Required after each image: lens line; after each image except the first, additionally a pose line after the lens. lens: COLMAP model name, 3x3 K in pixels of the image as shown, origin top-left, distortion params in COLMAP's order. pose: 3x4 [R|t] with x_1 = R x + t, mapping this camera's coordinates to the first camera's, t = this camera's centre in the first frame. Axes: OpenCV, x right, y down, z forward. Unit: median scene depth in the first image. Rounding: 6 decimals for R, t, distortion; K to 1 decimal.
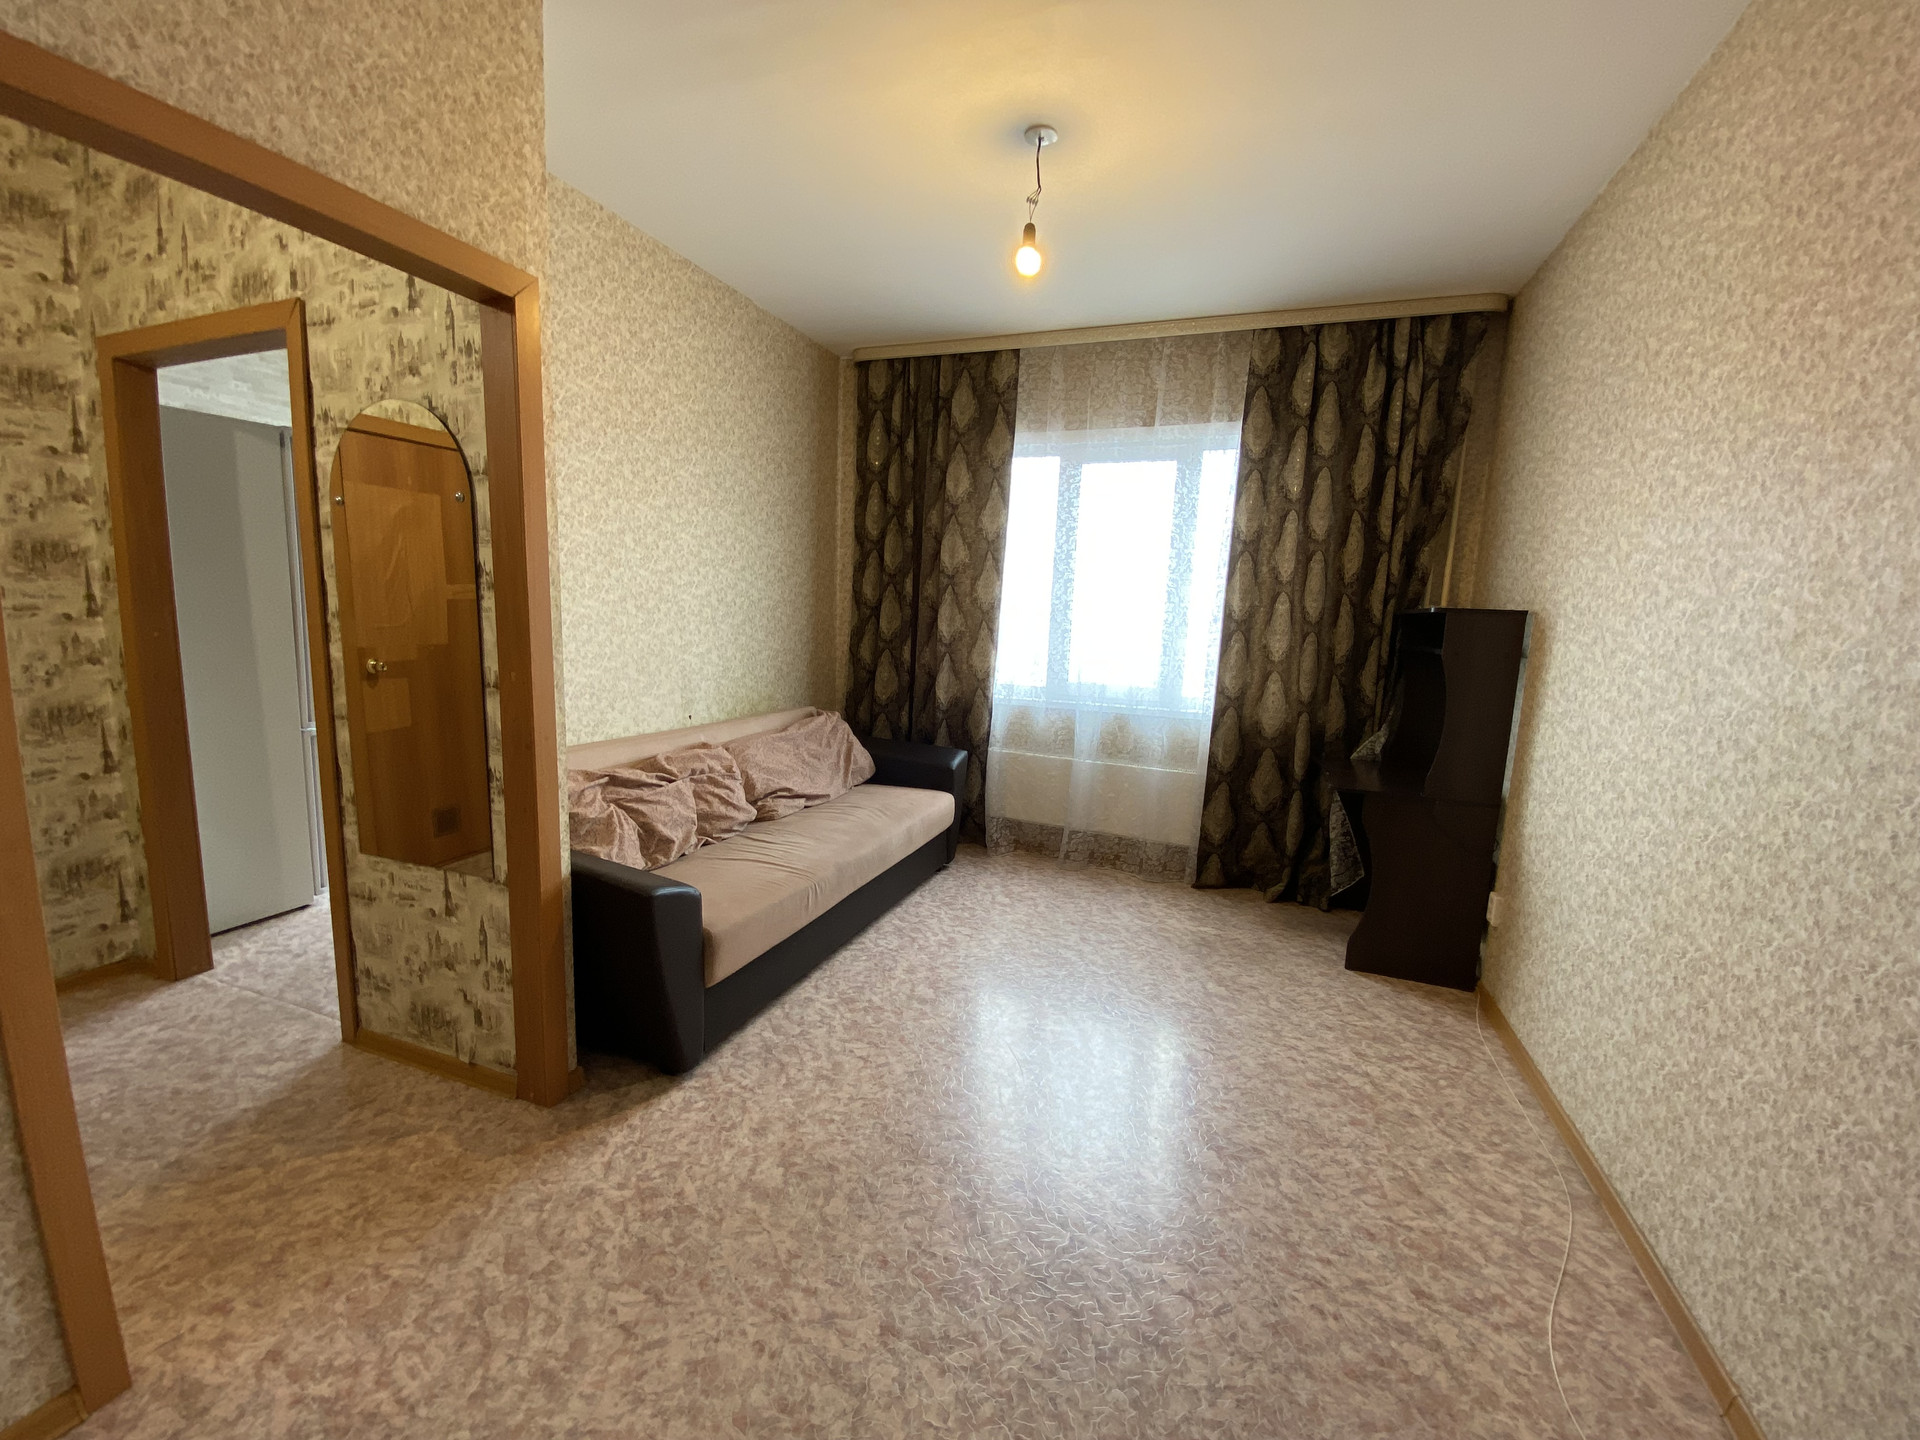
lens RADIAL K [[781.4, 0, 960.0], [0, 781.4, 720.0], [0, 0, 1]] dist [0.014123, -0.017126]
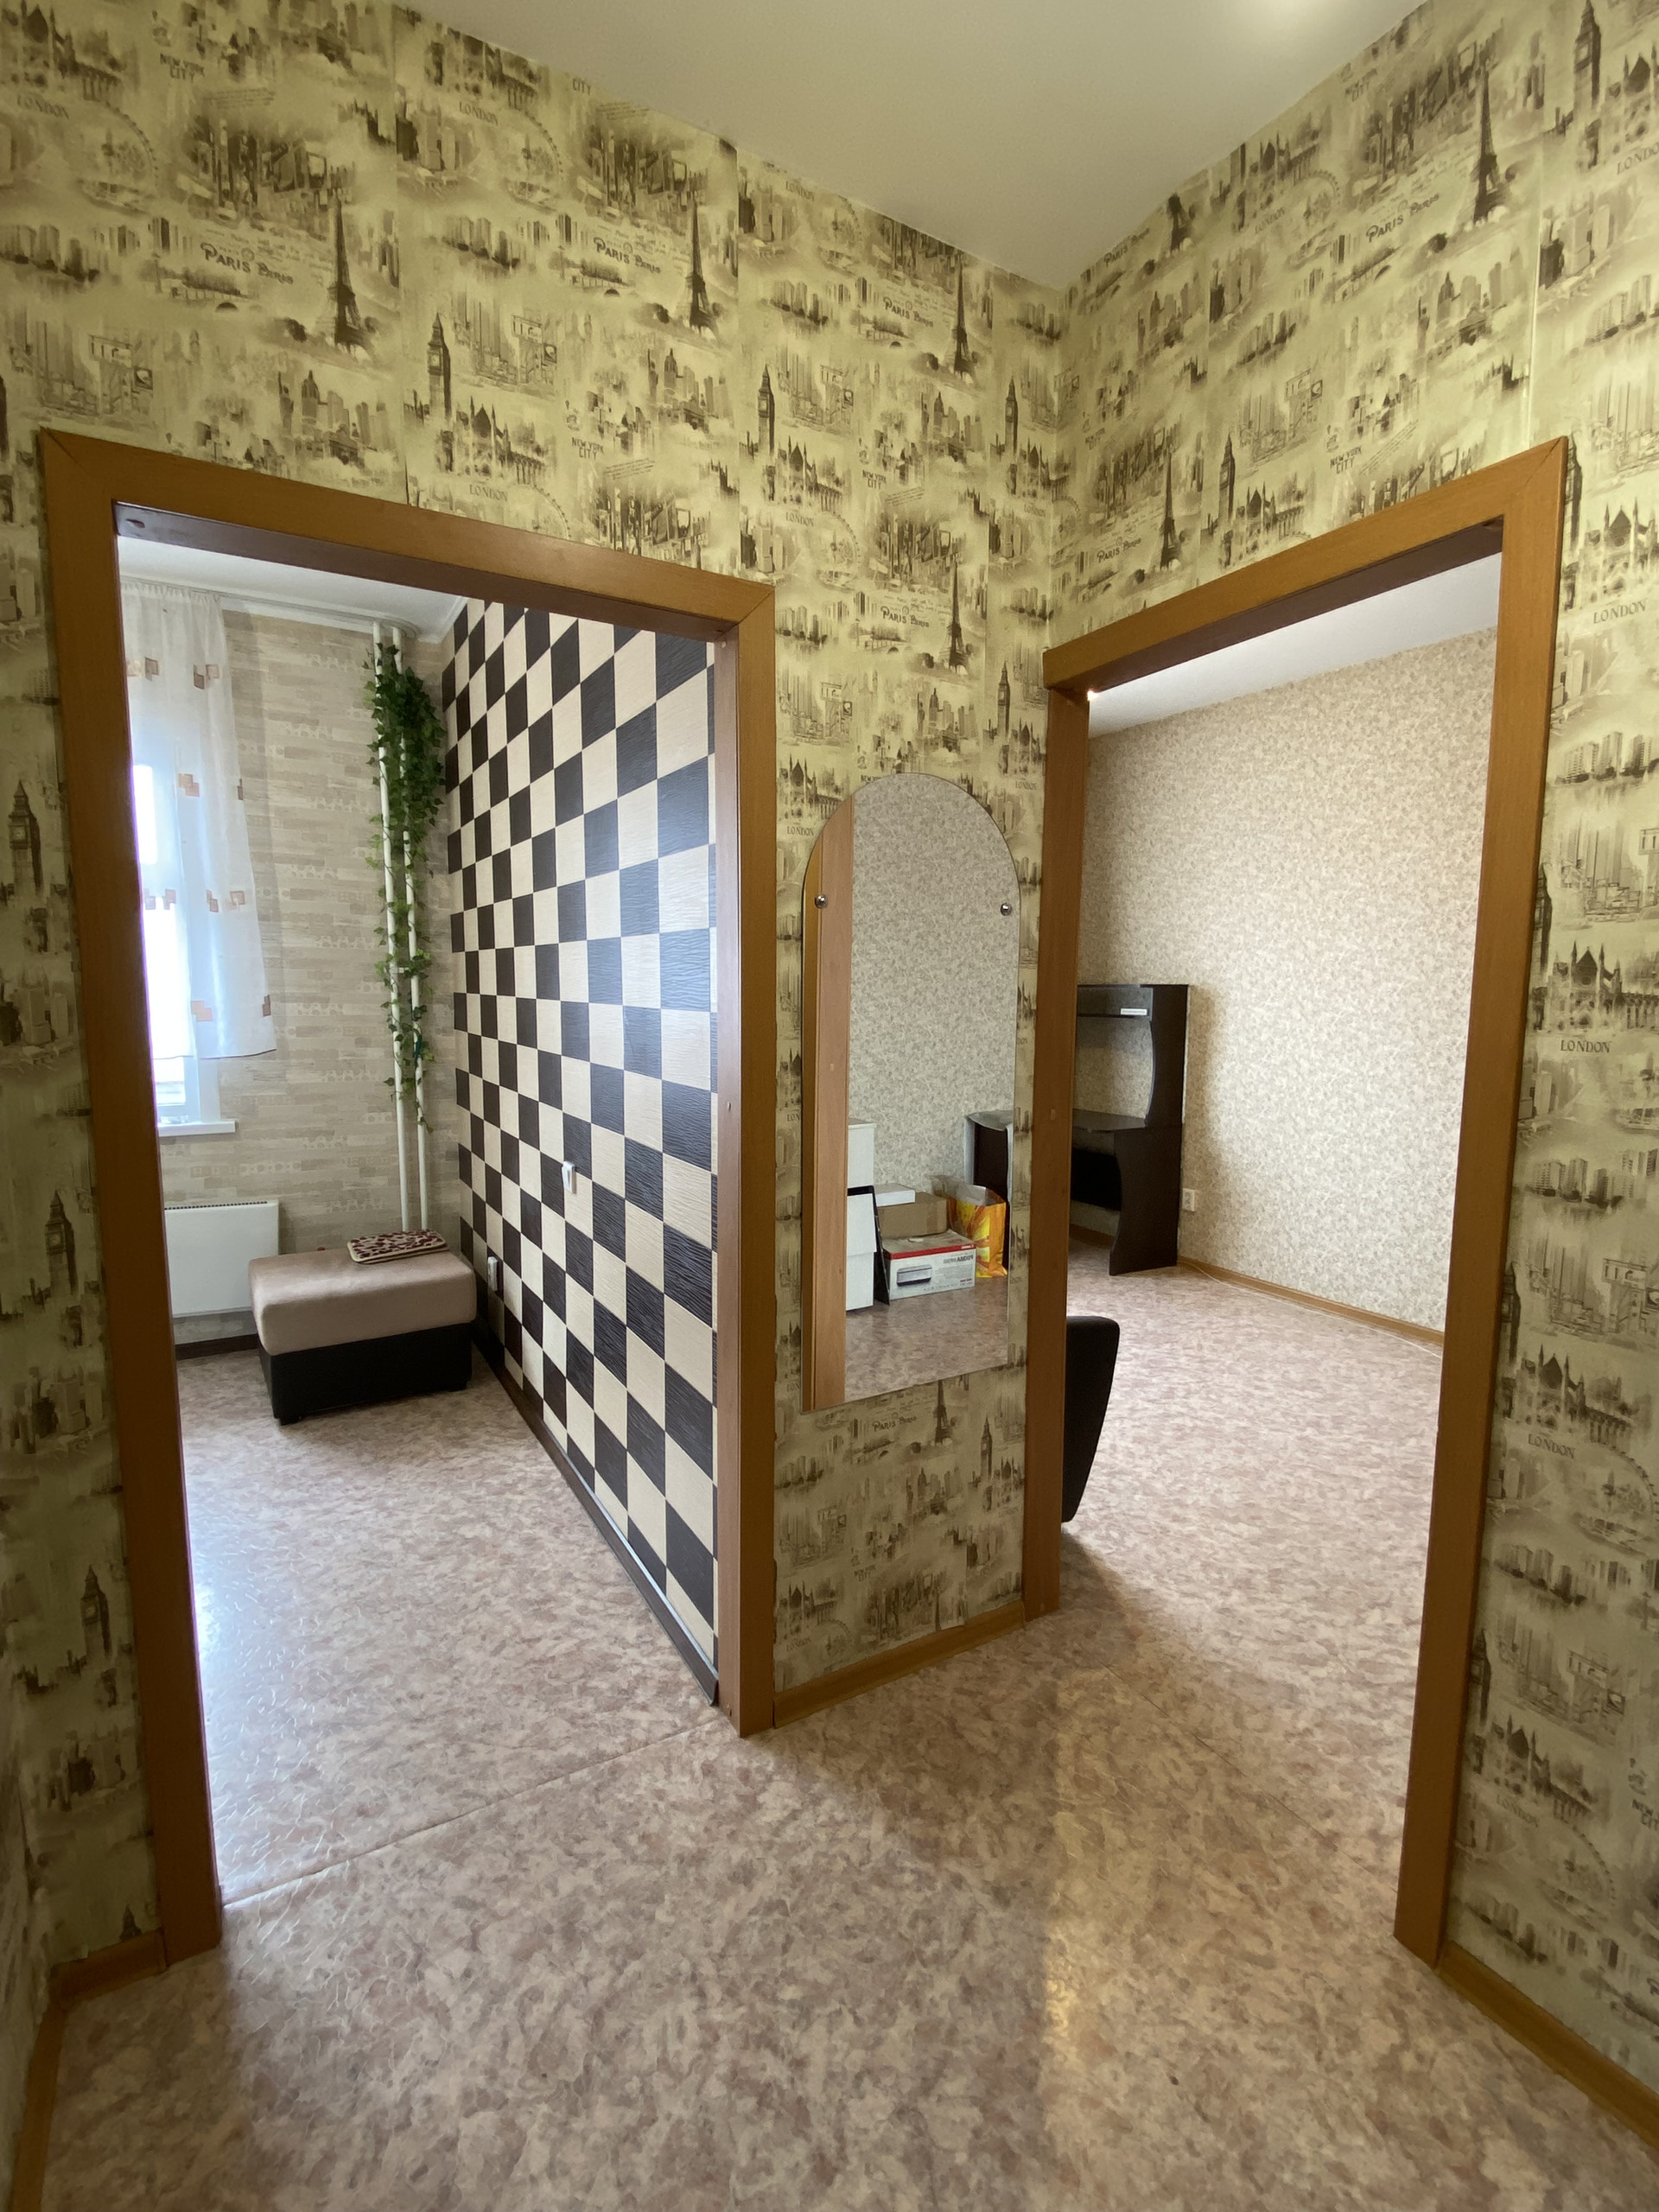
lens RADIAL K [[1031.1, 0, 824.9], [0, 1031.1, 1097.1], [0, 0, 1]] dist [0.016170, -0.000378]
pose [[0.637524, -0.121858, 0.760732, -1.519228], [0.121706, 0.990943, 0.056740, -0.164363], [-0.760757, 0.056412, 0.646581, 0.431120]]
